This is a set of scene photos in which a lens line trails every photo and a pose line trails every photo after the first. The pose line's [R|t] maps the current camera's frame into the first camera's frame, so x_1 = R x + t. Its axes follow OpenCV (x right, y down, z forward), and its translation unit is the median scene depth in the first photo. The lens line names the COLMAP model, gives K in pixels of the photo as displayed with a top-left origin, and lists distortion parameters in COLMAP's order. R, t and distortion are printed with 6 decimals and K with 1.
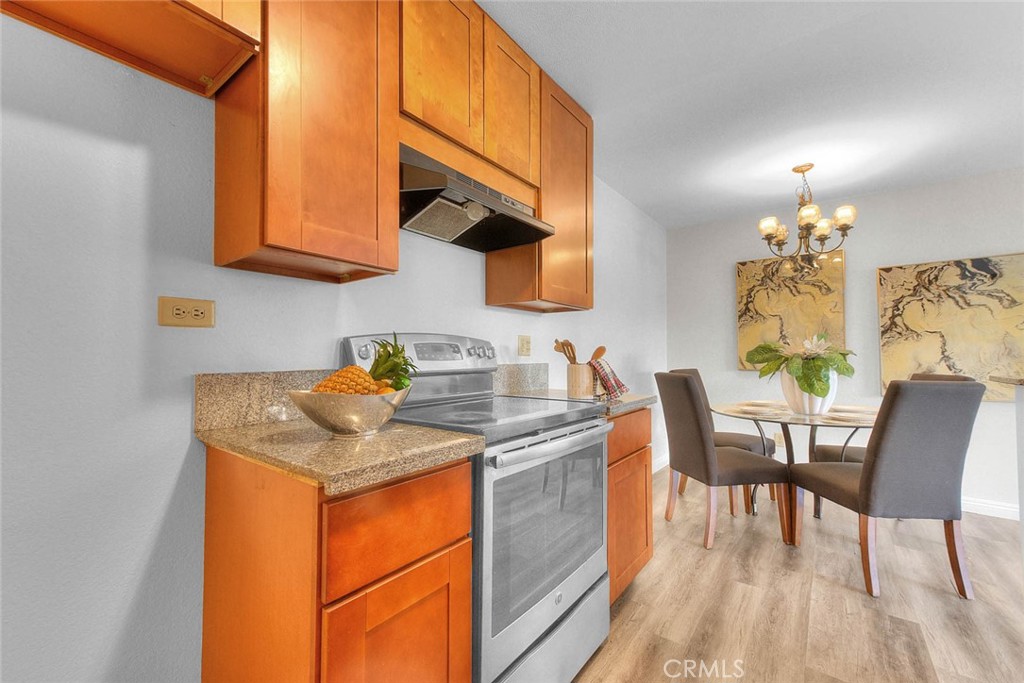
lens RADIAL K [[416.8, 0, 511.0], [0, 416.8, 345.3], [0, 0, 1]] dist [0.022272, -0.000358]
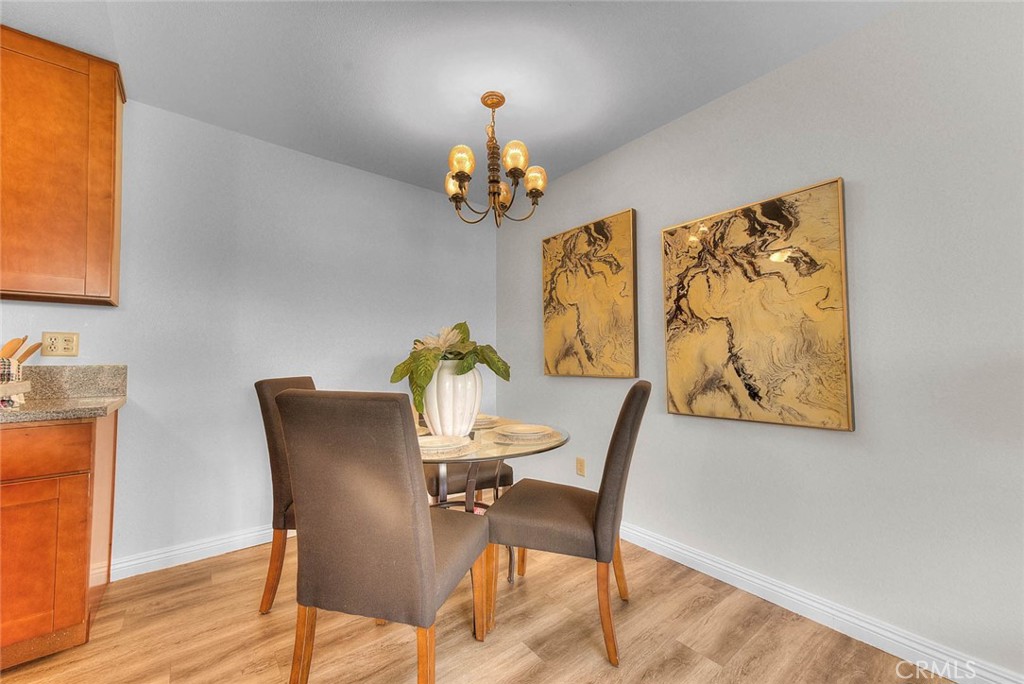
lens RADIAL K [[404.5, 0, 506.5], [0, 404.5, 345.0], [0, 0, 1]] dist [0.024531, -0.000315]
pose [[0.966434, -0.018893, -0.256218, 0.914064], [0.016172, 0.999788, -0.012721, 0.014167], [0.256404, 0.008151, 0.966535, 0.327848]]
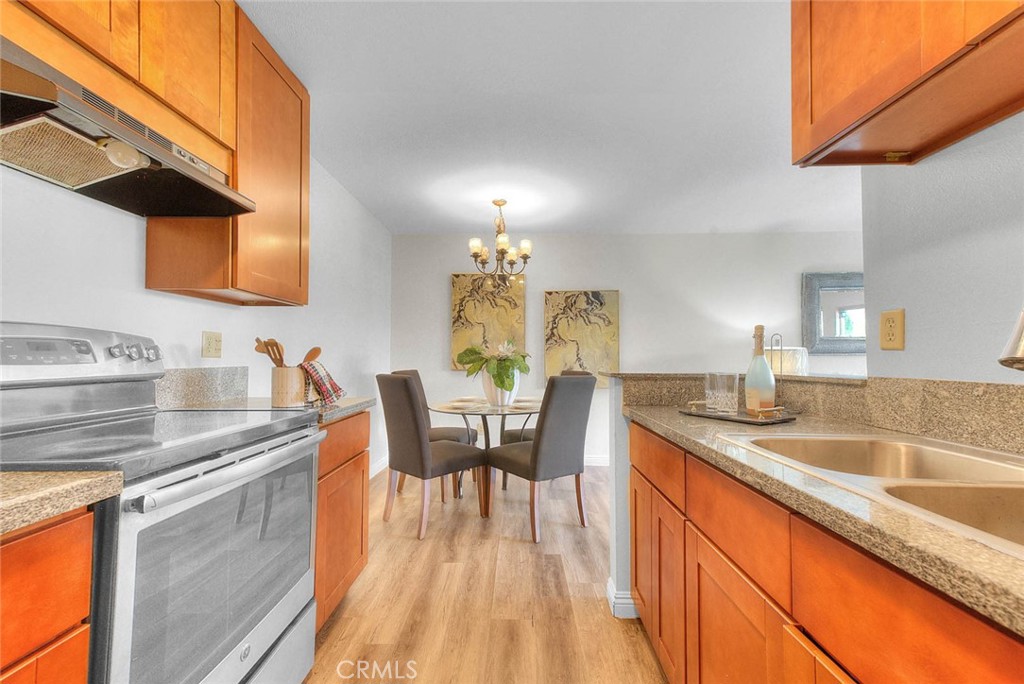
lens RADIAL K [[416.8, 0, 511.0], [0, 416.8, 345.8], [0, 0, 1]] dist [0.022272, -0.000358]
pose [[0.806462, 0.017753, 0.591020, 0.015966], [-0.015932, 0.999839, -0.008292, 0.000471], [-0.591071, -0.002729, 0.806615, 0.013037]]
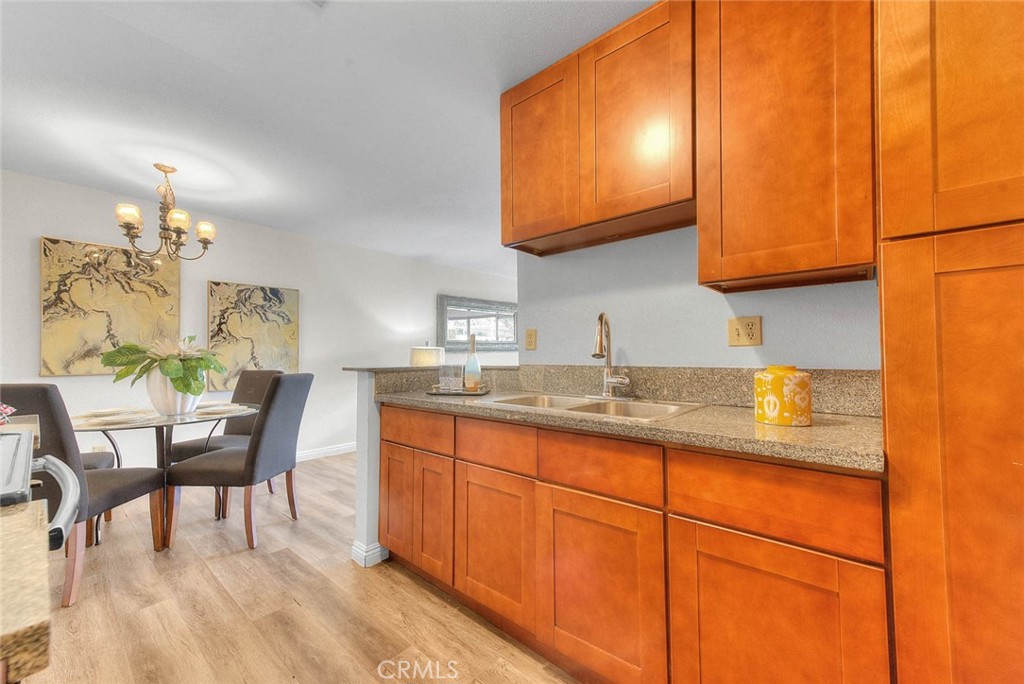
lens RADIAL K [[404.5, 0, 506.5], [0, 404.5, 345.0], [0, 0, 1]] dist [0.024531, -0.000315]
pose [[0.074552, 0.023280, 0.996945, -0.215450], [-0.017964, 0.999597, -0.021998, 0.003487], [-0.997055, -0.016270, 0.074940, 0.123650]]
